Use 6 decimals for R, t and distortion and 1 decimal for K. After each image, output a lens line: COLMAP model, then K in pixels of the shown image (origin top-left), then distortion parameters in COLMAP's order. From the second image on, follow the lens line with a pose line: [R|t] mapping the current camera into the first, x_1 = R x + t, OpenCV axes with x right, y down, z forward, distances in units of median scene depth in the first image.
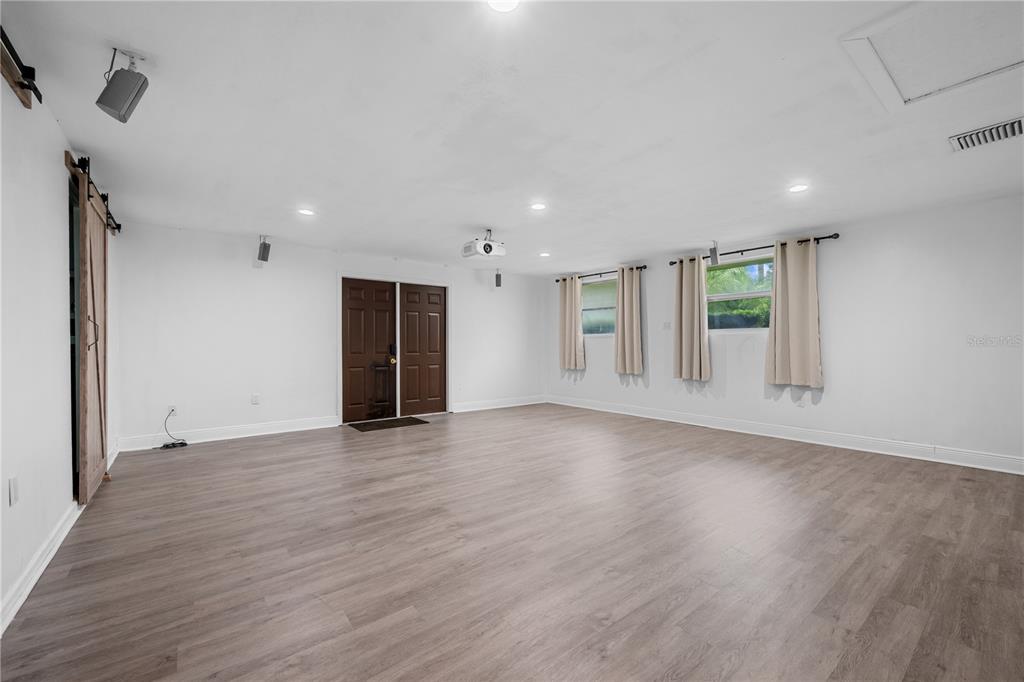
lens RADIAL K [[410.1, 0, 506.1], [0, 410.1, 339.6], [0, 0, 1]] dist [0.001238, 0.001935]
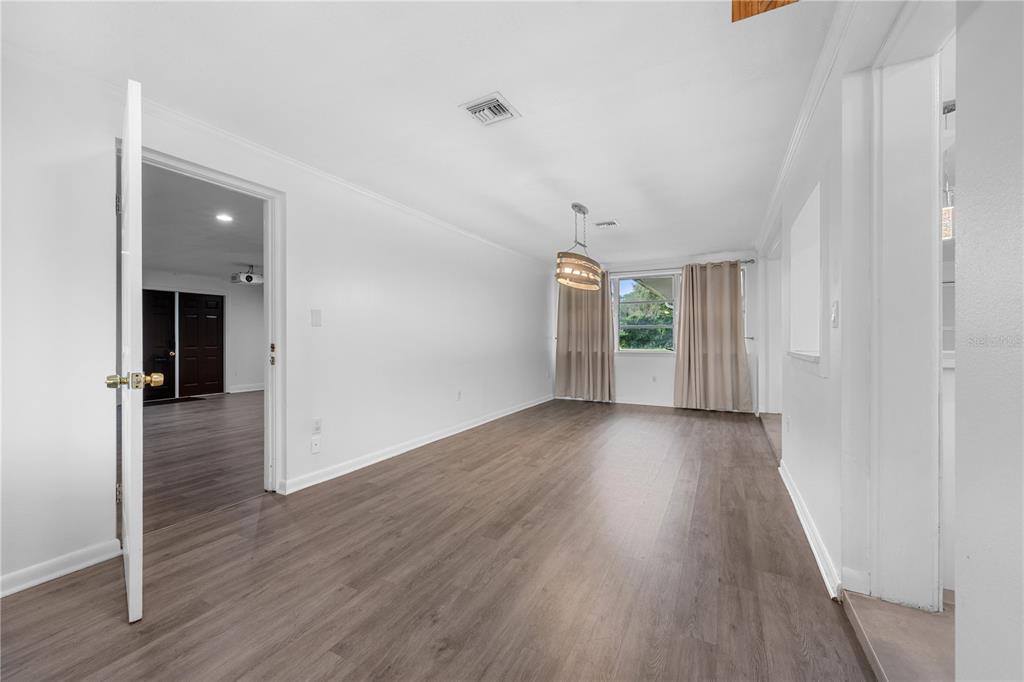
lens RADIAL K [[410.1, 0, 511.7], [0, 410.1, 338.6], [0, 0, 1]] dist [0.001238, 0.001935]
pose [[0.911241, 0.001314, 0.411872, 0.214464], [-0.005644, 0.999941, 0.009296, -0.016315], [-0.411835, -0.010795, 0.911194, -0.796976]]
